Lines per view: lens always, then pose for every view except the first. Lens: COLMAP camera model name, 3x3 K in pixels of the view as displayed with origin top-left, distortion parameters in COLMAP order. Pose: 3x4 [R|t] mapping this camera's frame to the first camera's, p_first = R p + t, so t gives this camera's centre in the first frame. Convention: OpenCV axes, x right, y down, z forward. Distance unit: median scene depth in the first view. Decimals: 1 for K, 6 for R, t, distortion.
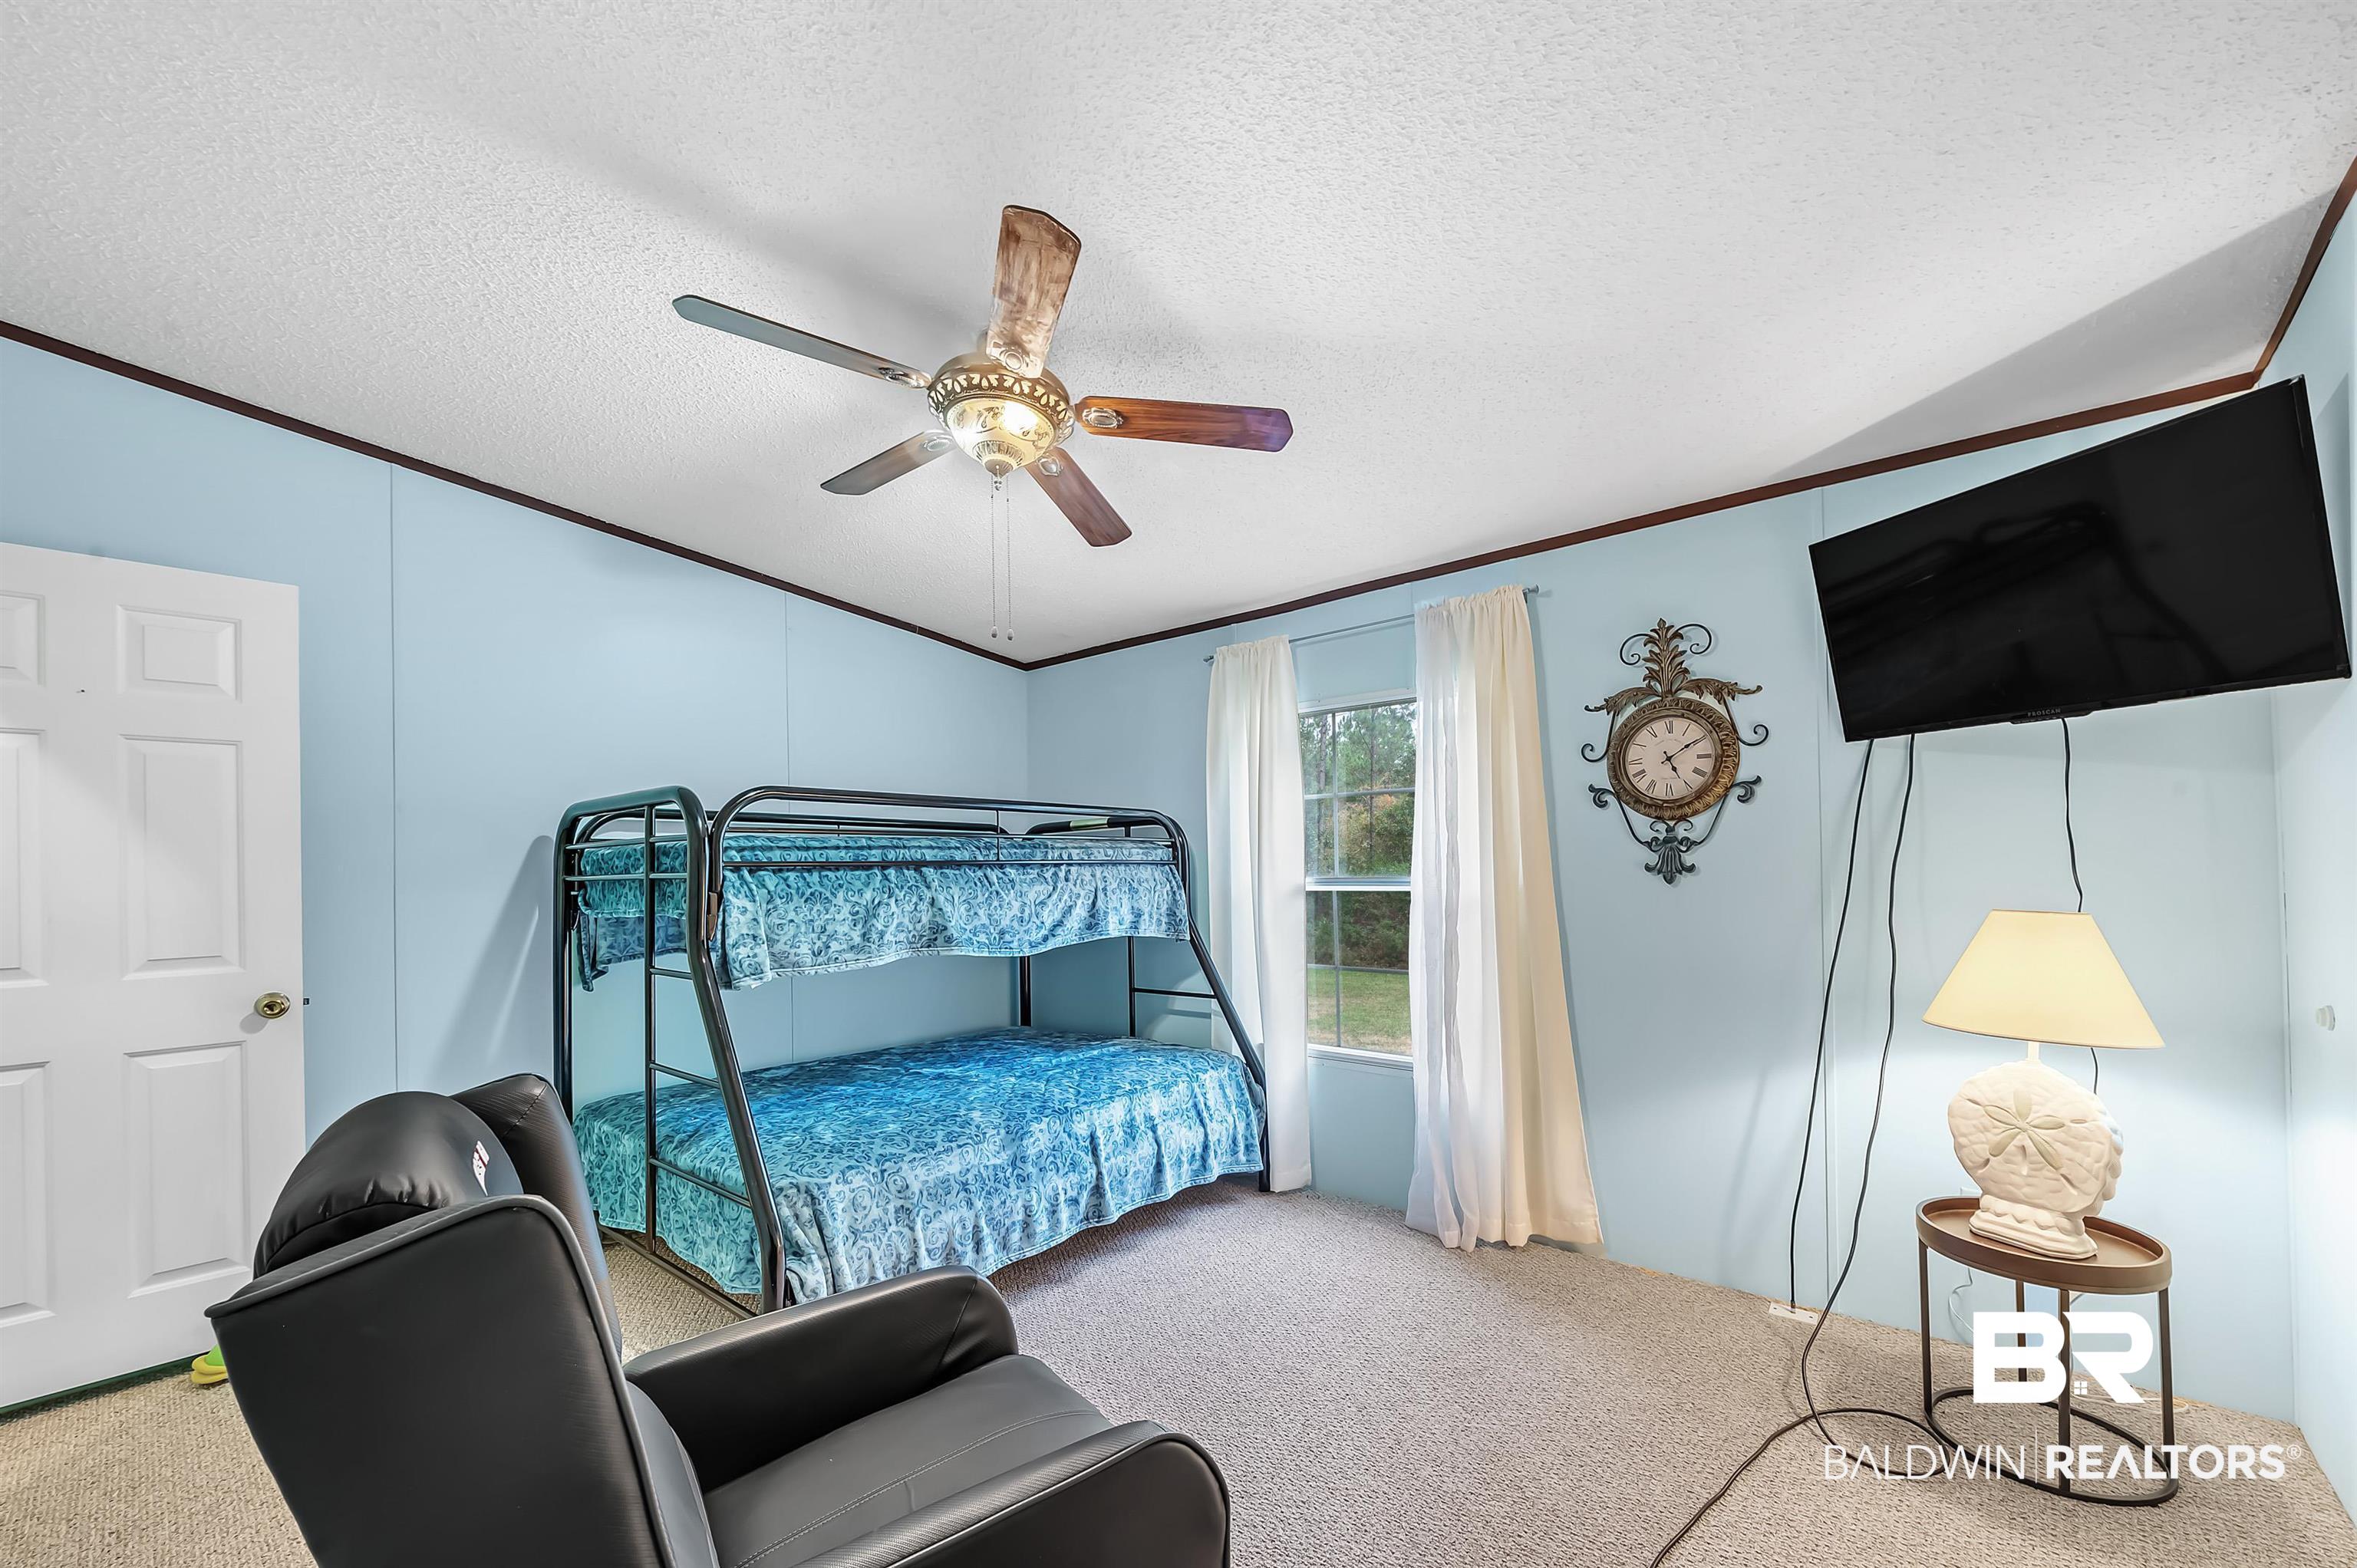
lens RADIAL K [[941.3, 0, 1176.6], [0, 941.3, 841.9], [0, 0, 1]] dist [-0.009510, -0.000527]
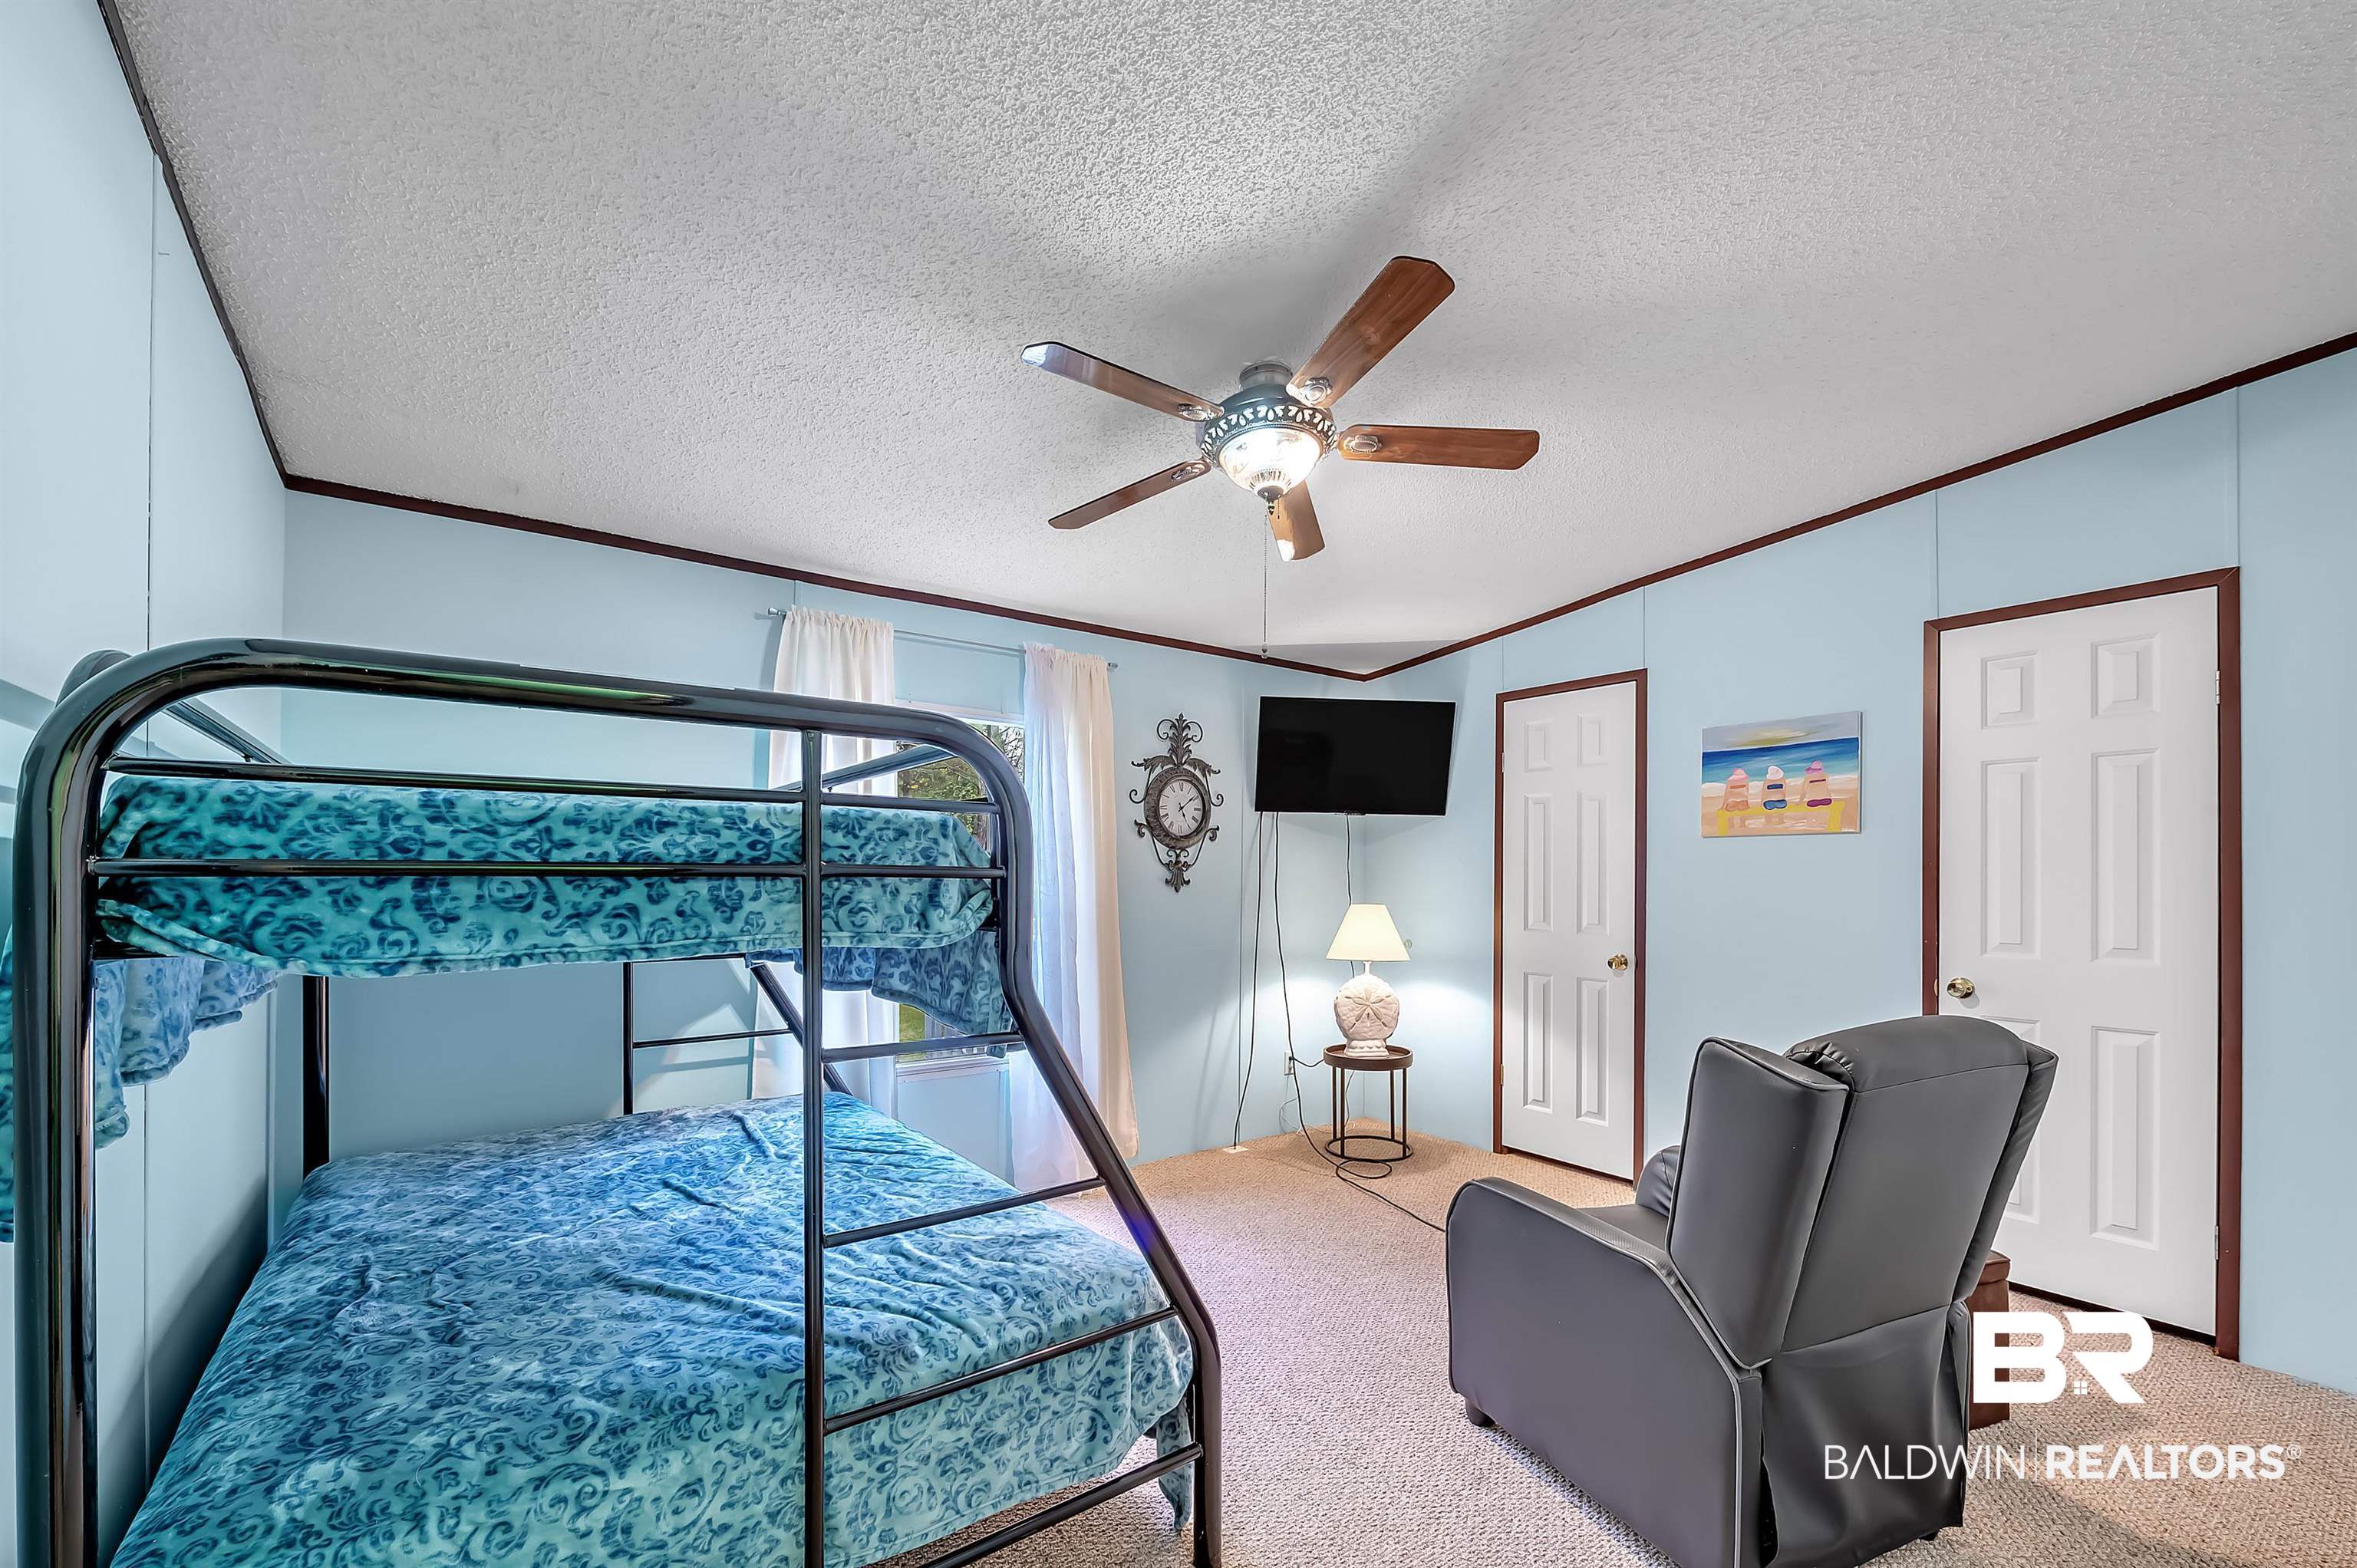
lens RADIAL K [[941.3, 0, 1176.6], [0, 941.3, 841.9], [0, 0, 1]] dist [-0.009510, -0.000527]
pose [[0.227232, 0.048381, 0.972638, -0.927304], [-0.044013, 0.998255, -0.039373, 0.023914], [-0.972846, -0.033862, 0.228965, 0.665953]]
